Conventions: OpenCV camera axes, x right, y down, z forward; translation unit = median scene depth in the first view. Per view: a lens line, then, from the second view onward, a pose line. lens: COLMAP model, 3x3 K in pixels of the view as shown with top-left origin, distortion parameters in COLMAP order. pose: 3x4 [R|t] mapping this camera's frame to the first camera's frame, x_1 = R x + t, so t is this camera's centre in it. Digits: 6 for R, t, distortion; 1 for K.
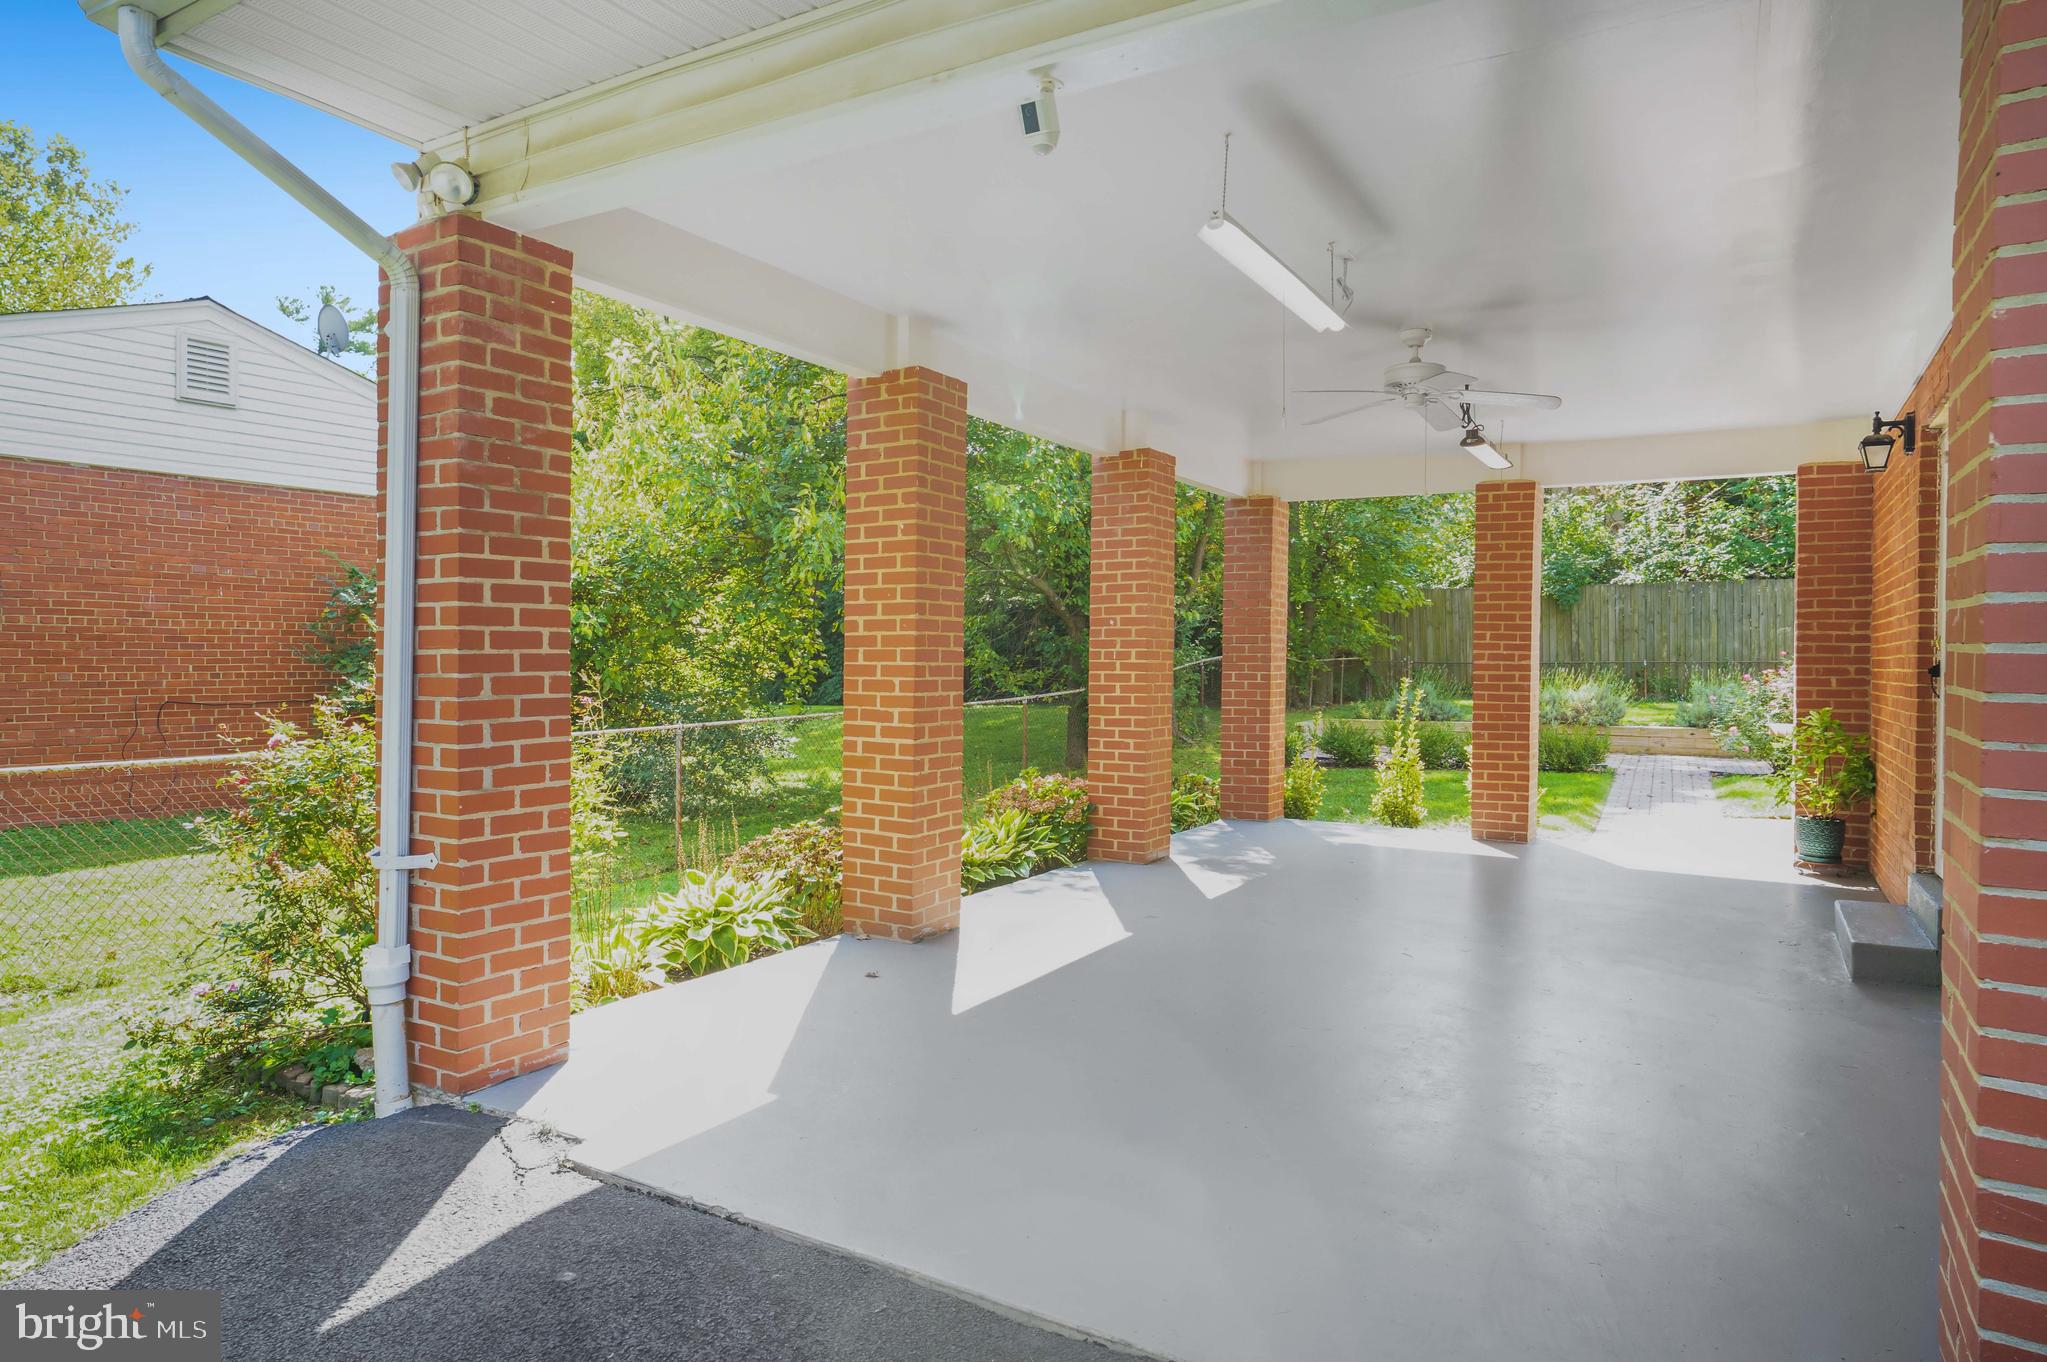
lens RADIAL K [[1235.3, 0, 1012.7], [0, 1235.3, 671.5], [0, 0, 1]] dist [-0.040872, 0.033695]
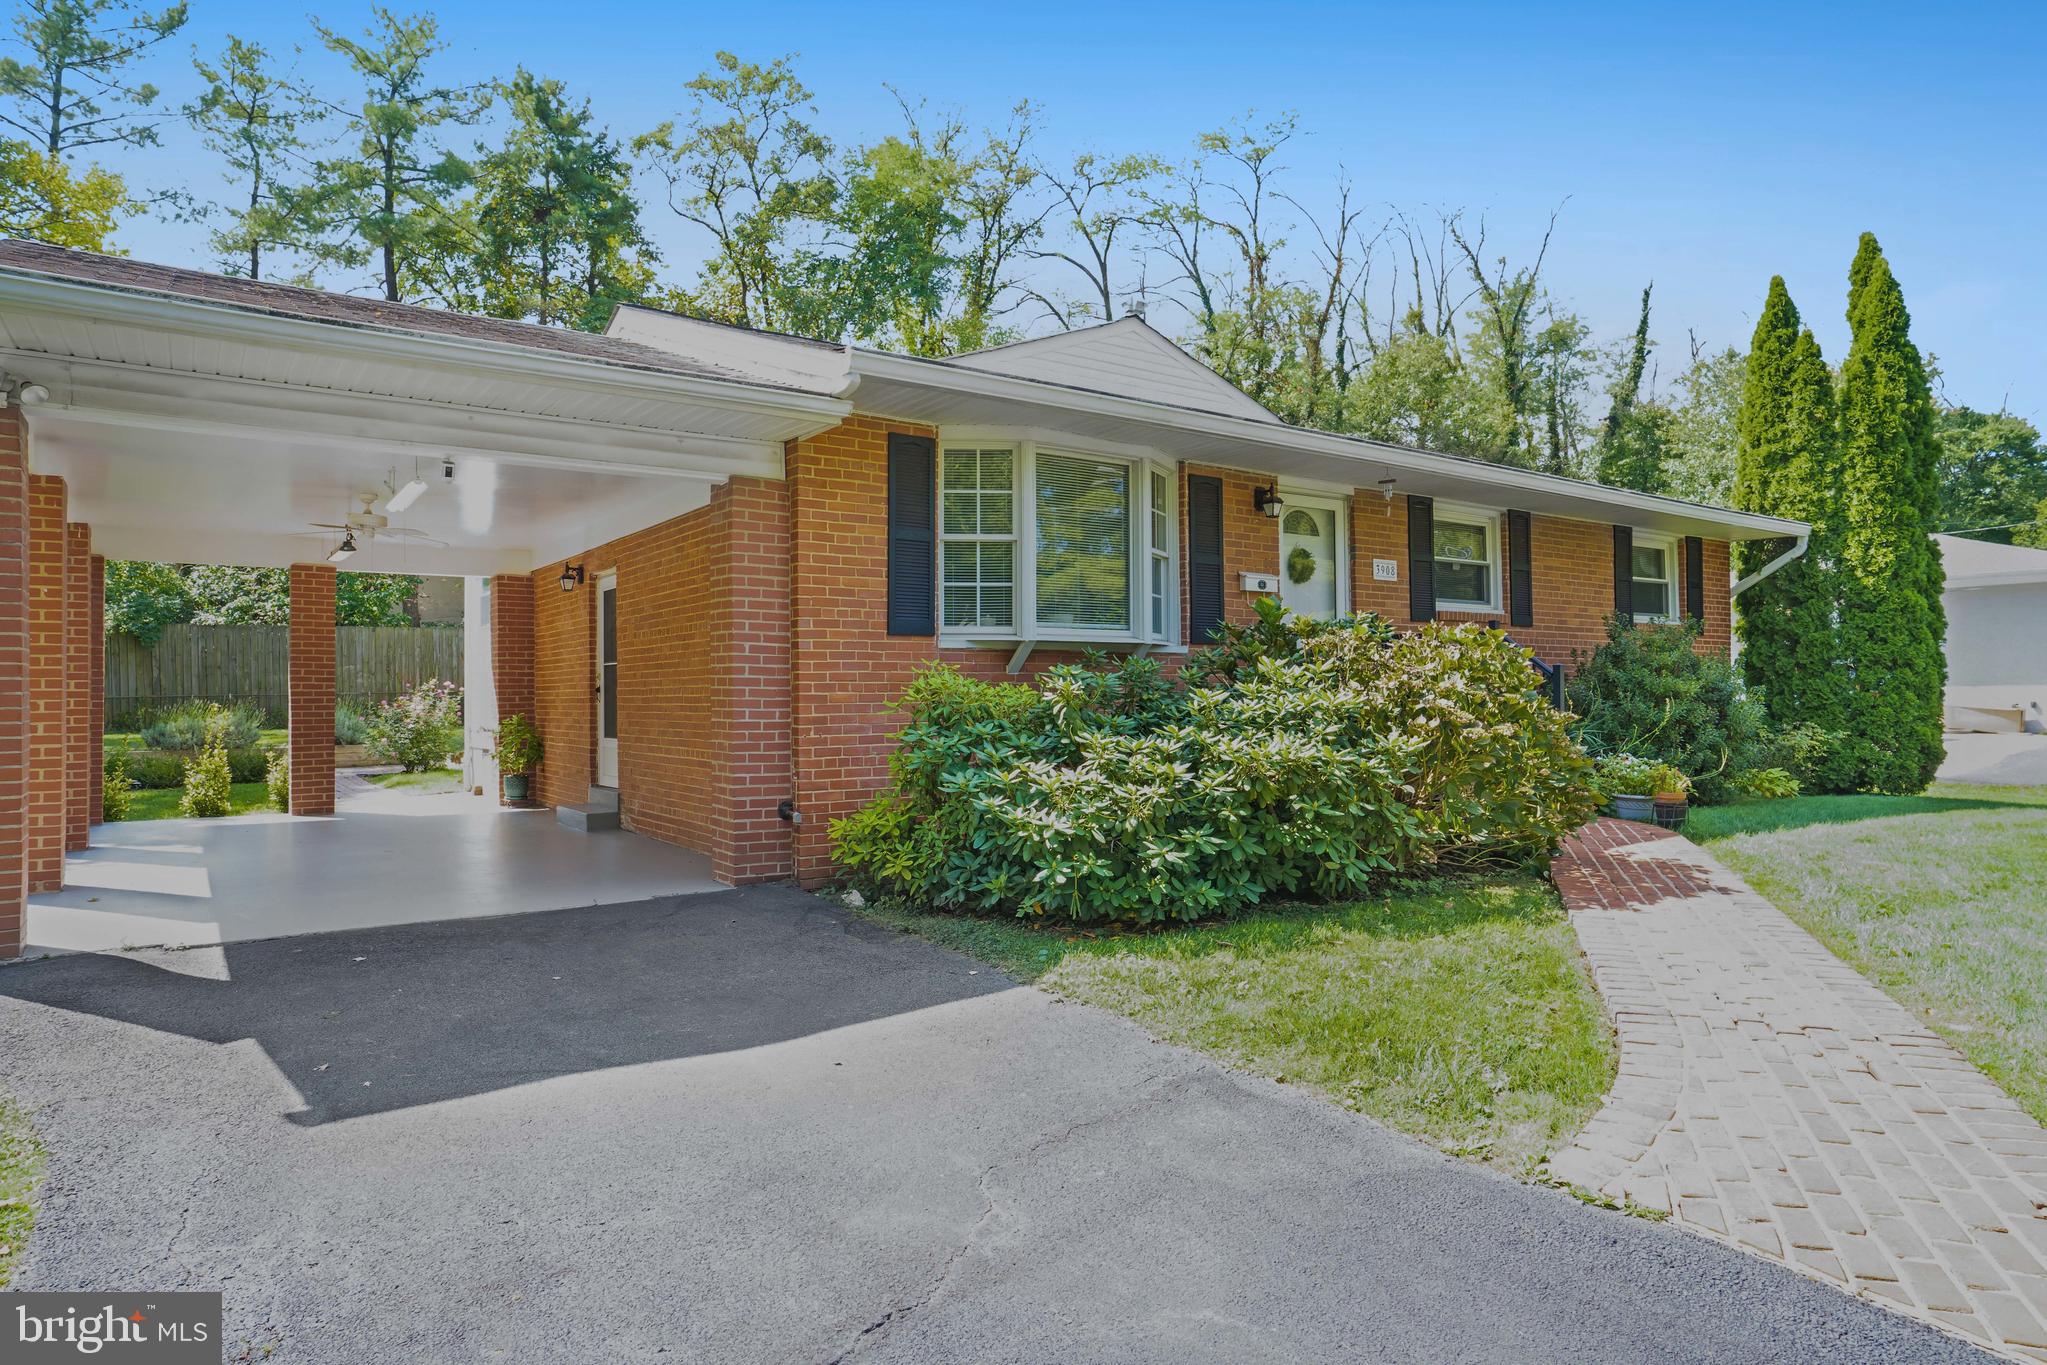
lens RADIAL K [[1235.3, 0, 1041.0], [0, 1235.3, 683.3], [0, 0, 1]] dist [-0.040872, 0.033695]
pose [[0.404935, -0.001370, 0.914344, -0.493348], [0.019598, 0.999782, -0.007181, 0.009909], [-0.914135, 0.020827, 0.404874, -0.316288]]
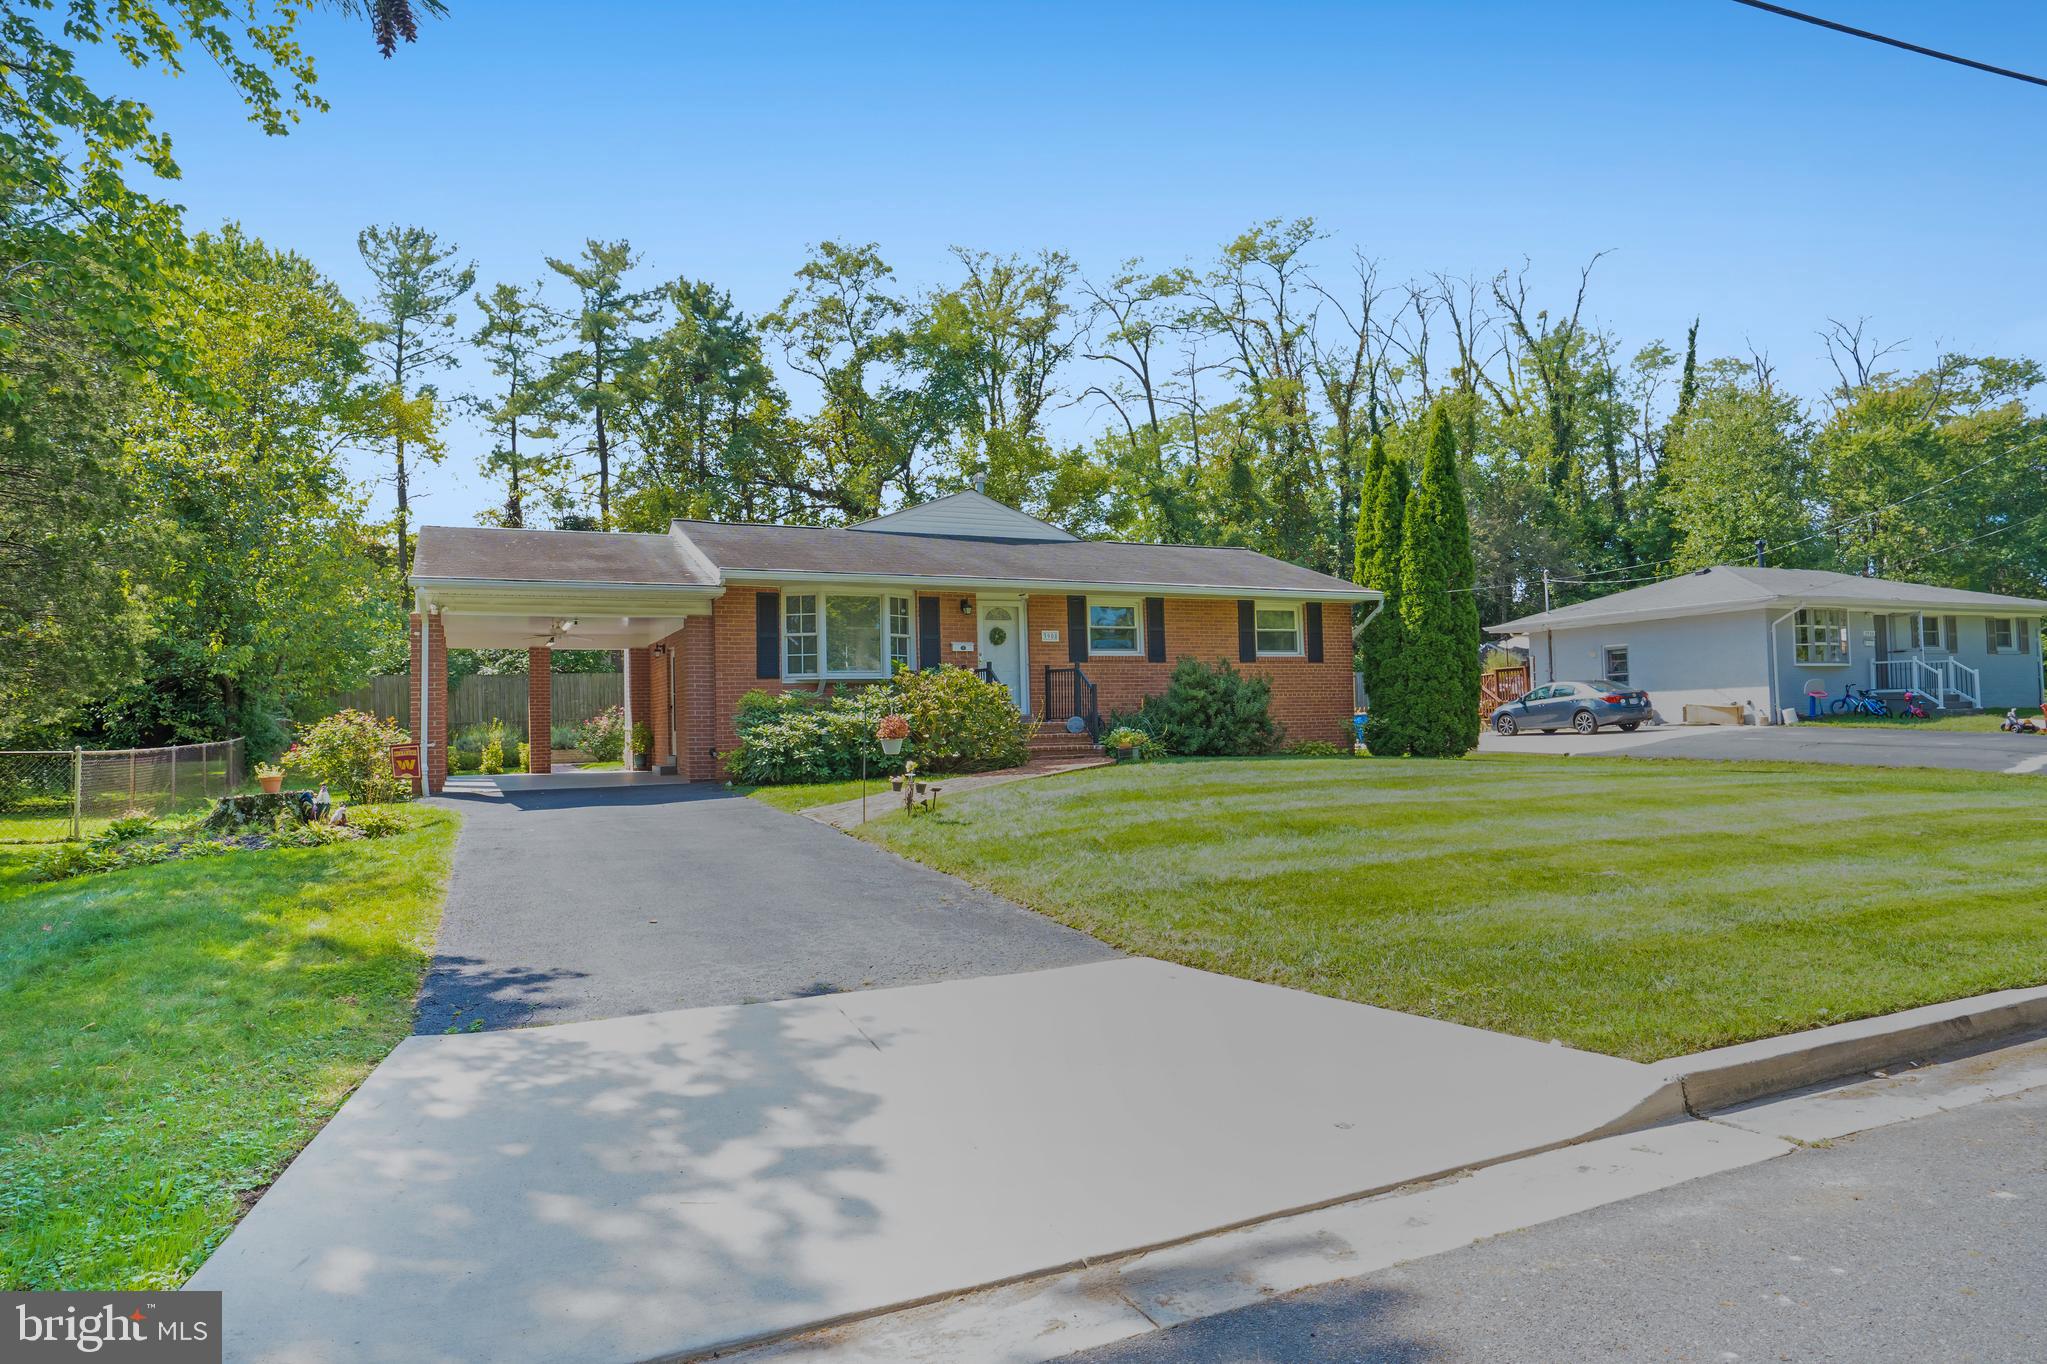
lens RADIAL K [[1235.3, 0, 1026.6], [0, 1235.3, 681.1], [0, 0, 1]] dist [-0.040872, 0.033695]
pose [[0.562404, 0.008697, 0.826817, -1.148790], [0.036988, 0.998679, -0.035664, 0.058915], [-0.826035, 0.050640, 0.561339, -1.331323]]
